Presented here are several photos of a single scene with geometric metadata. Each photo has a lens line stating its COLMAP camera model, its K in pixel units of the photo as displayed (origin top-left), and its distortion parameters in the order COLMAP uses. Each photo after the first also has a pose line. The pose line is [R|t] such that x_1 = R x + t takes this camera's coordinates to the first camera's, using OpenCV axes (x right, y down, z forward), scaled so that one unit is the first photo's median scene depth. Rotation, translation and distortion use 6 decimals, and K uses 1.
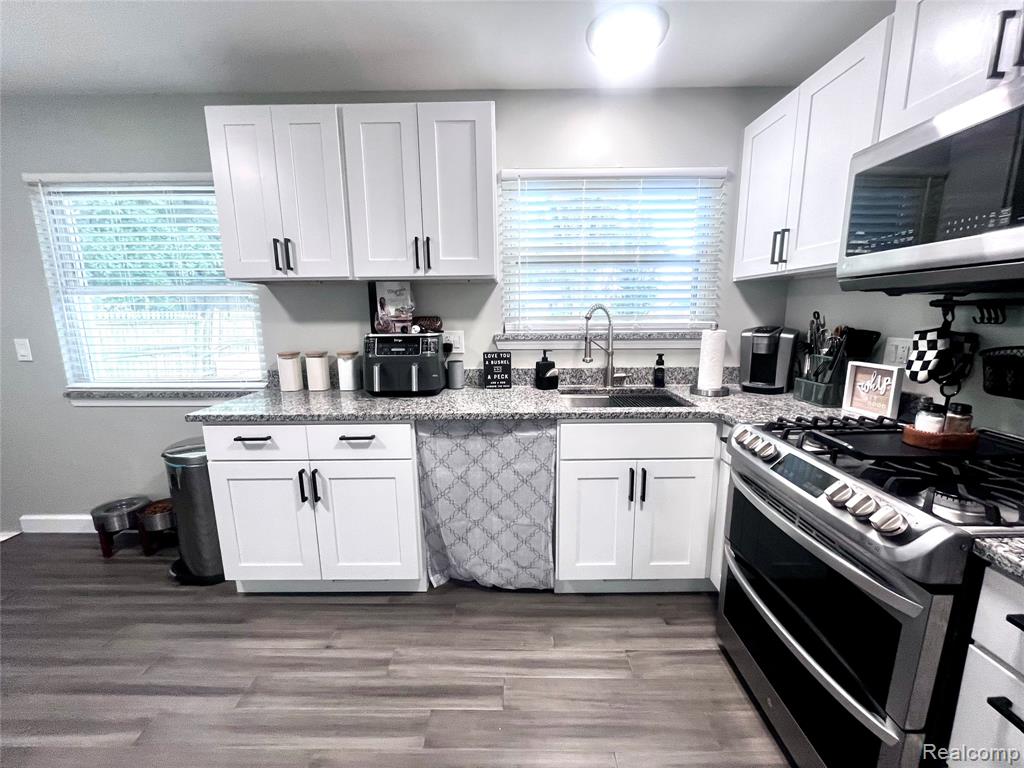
lens RADIAL K [[415.6, 0, 510.4], [0, 415.6, 385.3], [0, 0, 1]] dist [-0.002961, -0.000349]
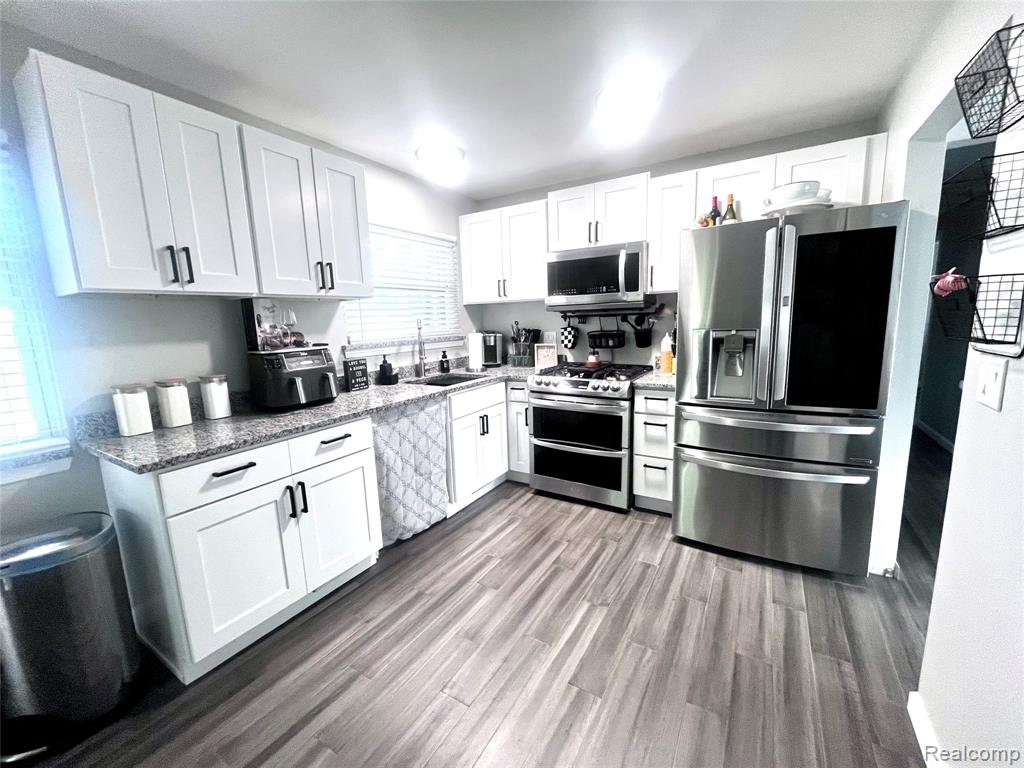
lens RADIAL K [[415.6, 0, 511.0], [0, 415.6, 384.1], [0, 0, 1]] dist [-0.002961, -0.000349]
pose [[0.515927, -0.141651, 0.844840, -0.948799], [0.178527, 0.982358, 0.055685, 0.003238], [-0.837823, 0.122097, 0.532114, -0.004171]]
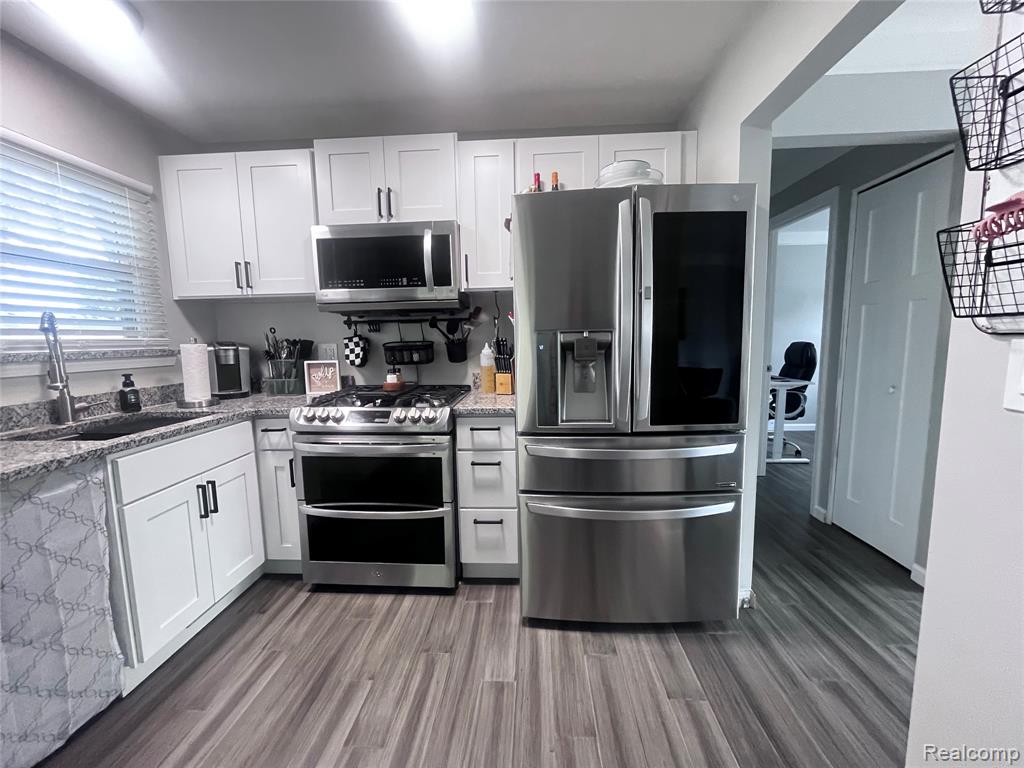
lens RADIAL K [[415.6, 0, 511.2], [0, 415.6, 386.1], [0, 0, 1]] dist [-0.002961, -0.000349]
pose [[0.049265, -0.106603, 0.993080, -0.540005], [0.194953, 0.976189, 0.095119, 0.027089], [-0.979575, 0.188918, 0.068874, 0.178703]]
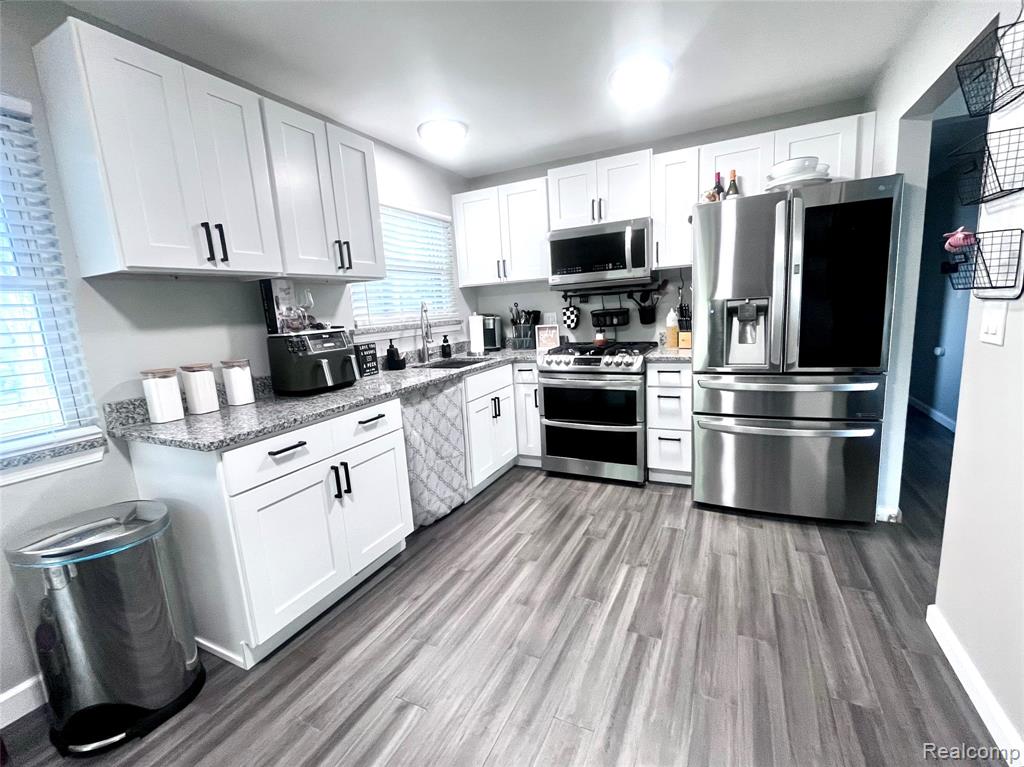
lens RADIAL K [[448.1, 0, 511.4], [0, 448.1, 383.4], [0, 0, 1]] dist [-0.000526, -0.000851]
pose [[0.435327, -0.167576, 0.884539, -1.123321], [0.214783, 0.973484, 0.078720, 0.018488], [-0.874276, 0.155715, 0.459776, 0.105651]]
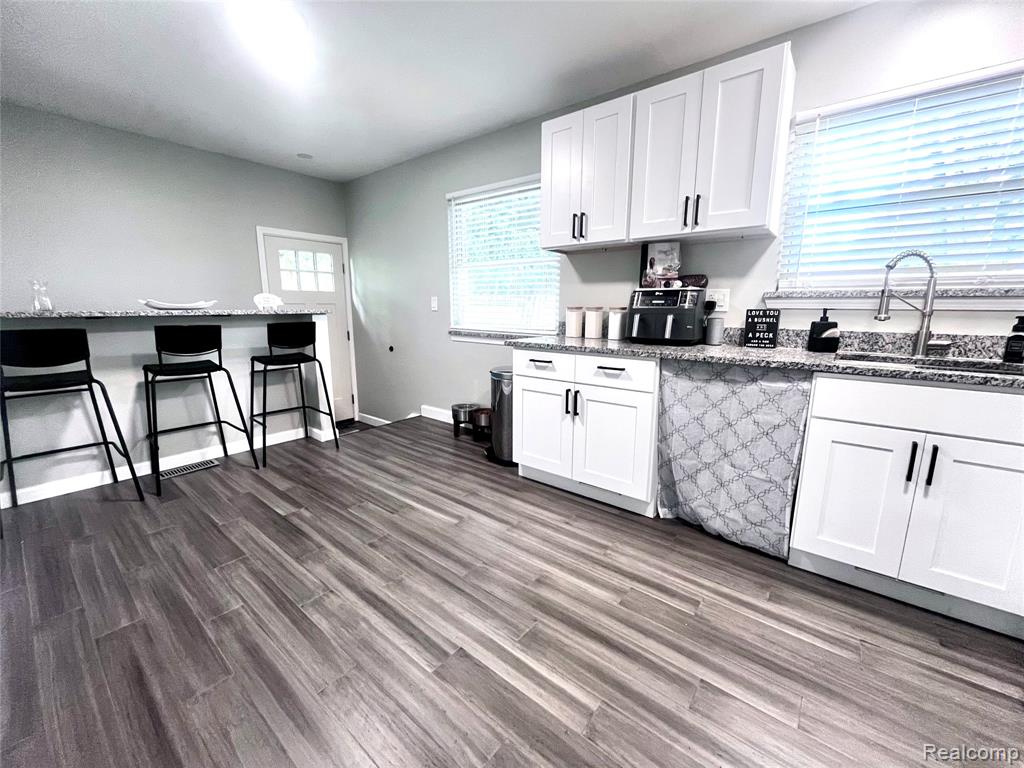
lens RADIAL K [[415.6, 0, 511.4], [0, 415.6, 385.4], [0, 0, 1]] dist [-0.002961, -0.000349]
pose [[0.779798, 0.130452, -0.612289, 0.143145], [-0.121416, 0.990992, 0.056504, 0.128502], [0.614145, 0.030280, 0.788612, -0.129690]]
